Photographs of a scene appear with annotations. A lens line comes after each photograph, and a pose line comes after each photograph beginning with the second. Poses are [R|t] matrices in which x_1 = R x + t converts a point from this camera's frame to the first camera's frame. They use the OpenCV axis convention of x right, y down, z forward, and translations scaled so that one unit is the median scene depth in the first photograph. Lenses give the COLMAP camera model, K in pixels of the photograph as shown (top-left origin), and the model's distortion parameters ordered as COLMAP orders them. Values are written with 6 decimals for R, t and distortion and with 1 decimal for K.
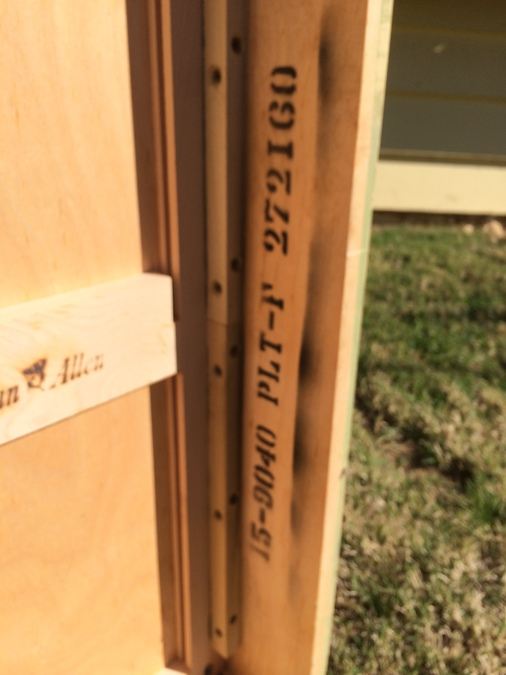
lens RADIAL K [[565.9, 0, 252.1], [0, 565.9, 339.7], [0, 0, 1]] dist [0.060332, -0.084663]
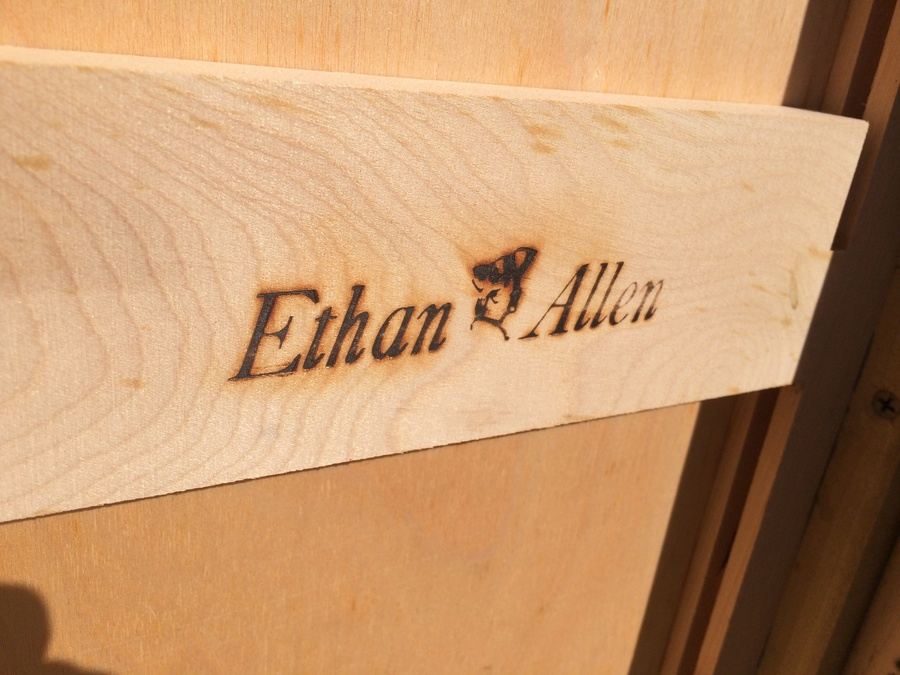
lens RADIAL K [[754.5, 0, 461.7], [0, 754.5, 359.4], [0, 0, 1]] dist [0.060332, -0.084663]
pose [[0.950141, 0.209930, -0.230567, -0.271881], [-0.214052, 0.976795, 0.007282, 0.101324], [0.226746, 0.042435, 0.973029, 0.516695]]
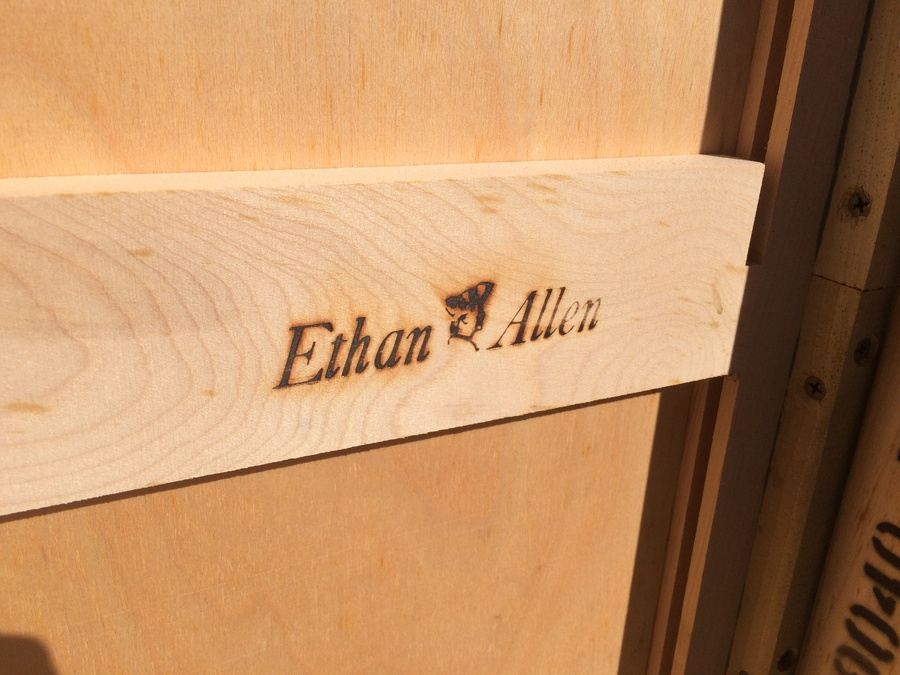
lens RADIAL K [[754.5, 0, 471.9], [0, 754.5, 357.4], [0, 0, 1]] dist [0.060332, -0.084663]
pose [[0.940738, 0.155411, -0.301428, -0.171645], [-0.163534, 0.986536, -0.001739, 0.094608], [0.297099, 0.050930, 0.953487, 0.379779]]
